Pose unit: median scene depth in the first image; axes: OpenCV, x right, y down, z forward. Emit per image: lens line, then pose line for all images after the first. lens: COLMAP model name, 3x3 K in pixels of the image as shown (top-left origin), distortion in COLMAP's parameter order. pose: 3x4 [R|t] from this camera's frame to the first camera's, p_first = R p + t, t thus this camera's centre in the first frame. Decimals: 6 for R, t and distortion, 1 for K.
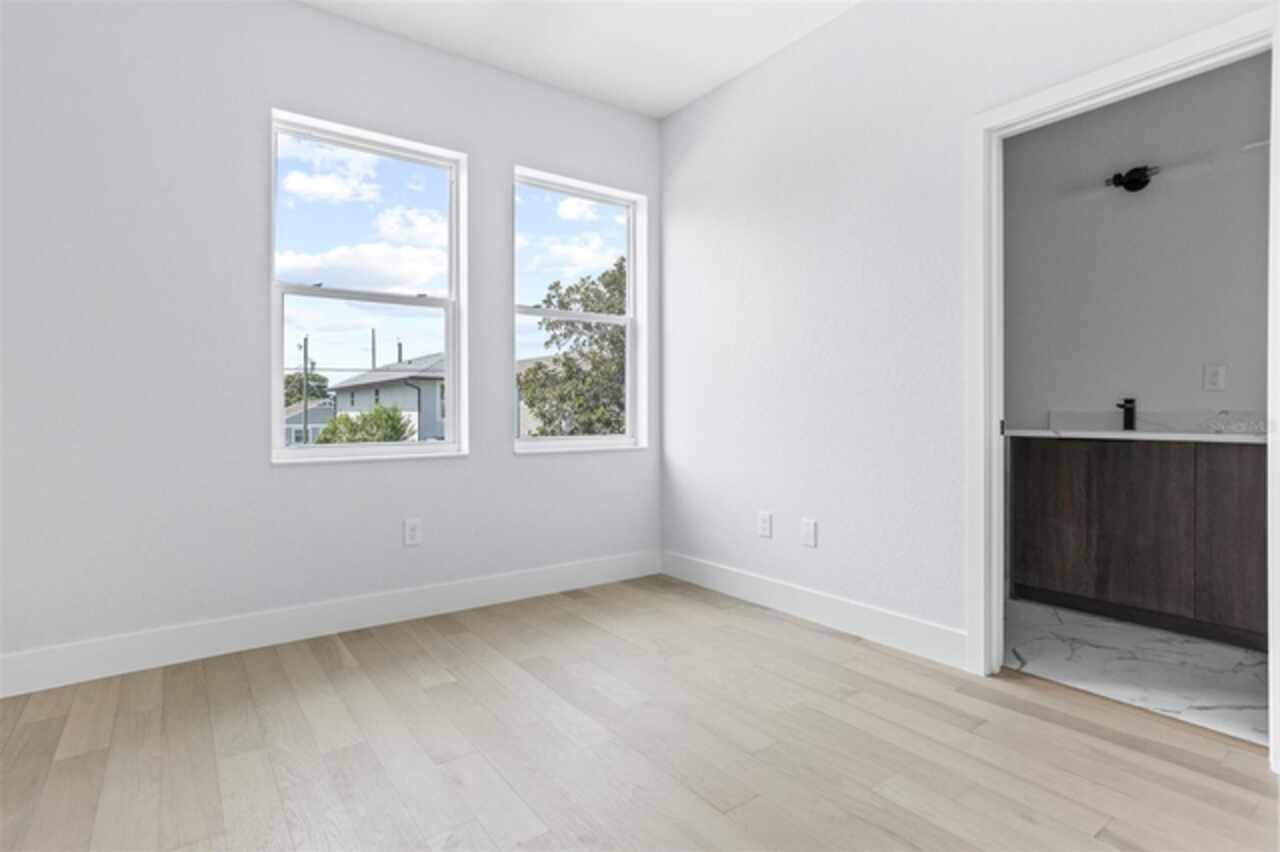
lens RADIAL K [[675.0, 0, 644.3], [0, 675.0, 417.7], [0, 0, 1]] dist [-0.028840, 0.013576]
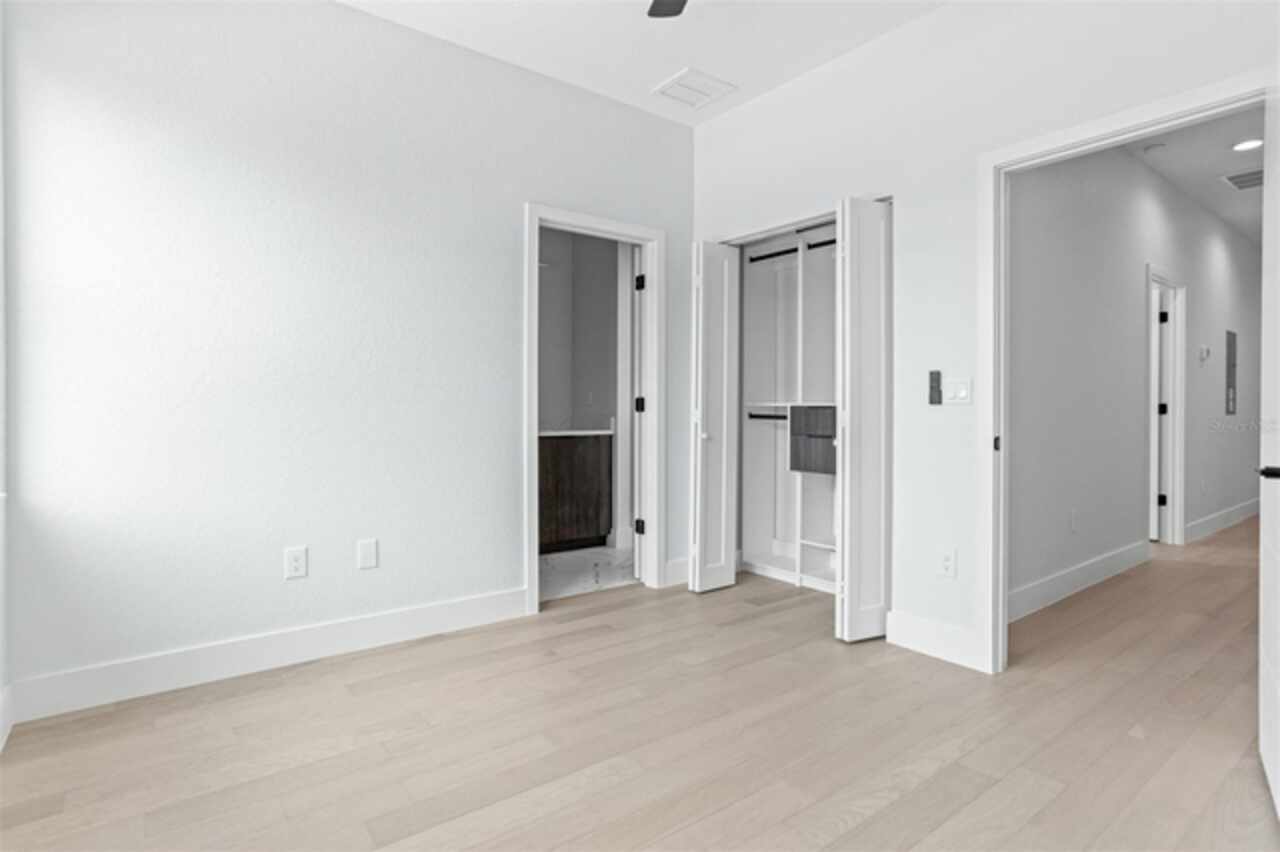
lens RADIAL K [[675.0, 0, 643.0], [0, 675.0, 427.5], [0, 0, 1]] dist [-0.028840, 0.013576]
pose [[-0.050162, -0.034957, 0.998129, -0.739754], [0.003027, 0.999377, 0.035153, -0.035508], [-0.998737, 0.004785, -0.050024, 0.727849]]
